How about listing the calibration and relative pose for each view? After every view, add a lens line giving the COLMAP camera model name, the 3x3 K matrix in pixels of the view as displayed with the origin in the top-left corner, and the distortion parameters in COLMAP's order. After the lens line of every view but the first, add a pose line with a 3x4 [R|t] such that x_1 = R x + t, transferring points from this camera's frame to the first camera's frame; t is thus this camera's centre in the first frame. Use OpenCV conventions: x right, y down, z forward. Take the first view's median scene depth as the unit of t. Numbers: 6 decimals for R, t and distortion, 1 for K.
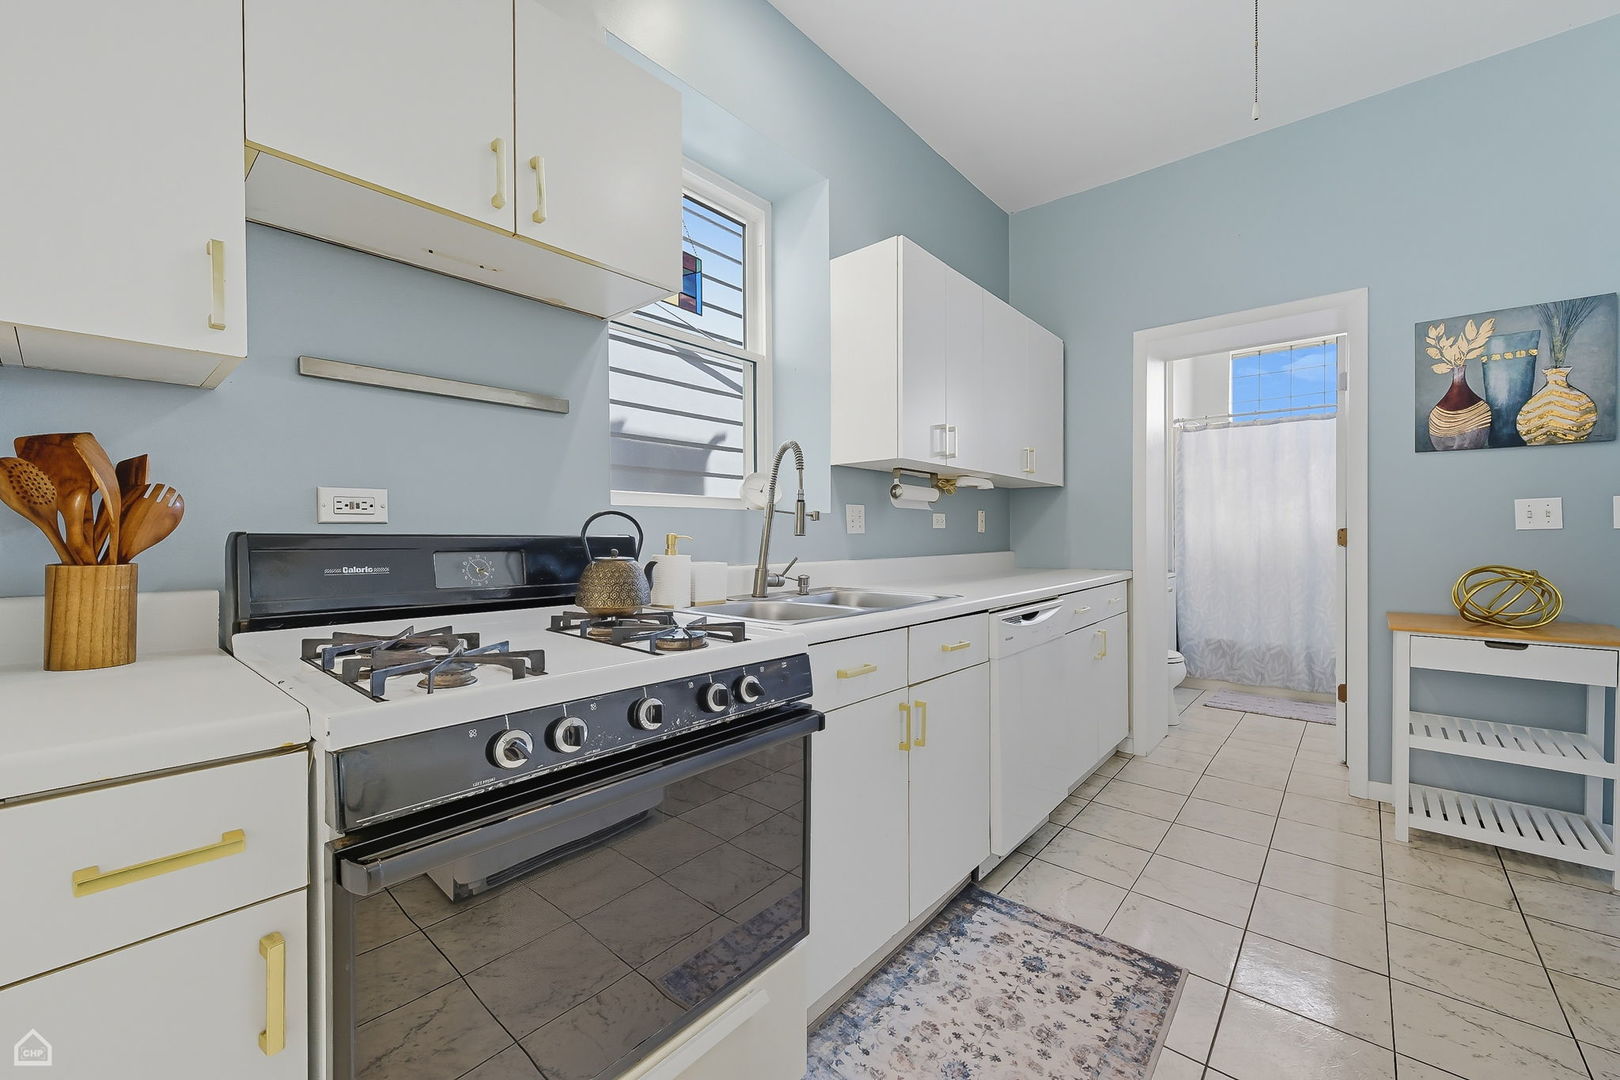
lens RADIAL K [[640.4, 0, 814.6], [0, 640.4, 538.1], [0, 0, 1]] dist [-0.000307, -0.000100]
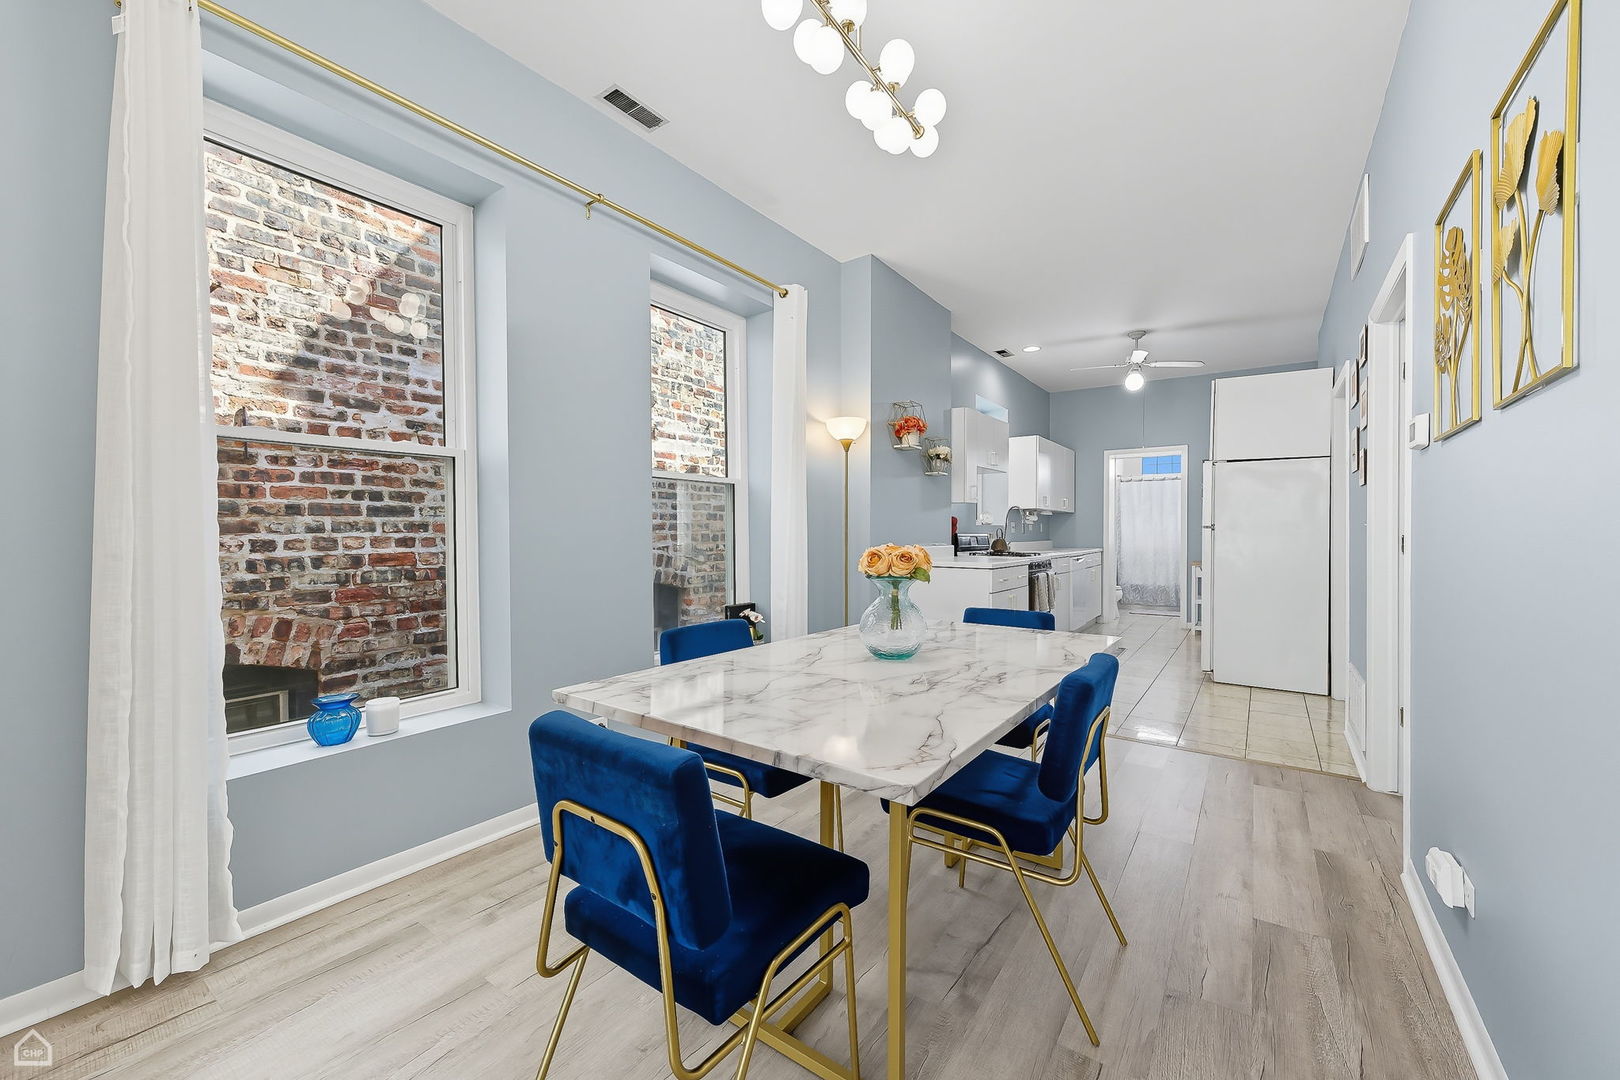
lens RADIAL K [[640.4, 0, 804.1], [0, 640.4, 538.9], [0, 0, 1]] dist [-0.000307, -0.000100]
pose [[0.996114, 0.001656, 0.088056, -0.719576], [-0.002698, 0.999928, 0.011717, -0.010121], [-0.088030, -0.011909, 0.996047, -1.117683]]
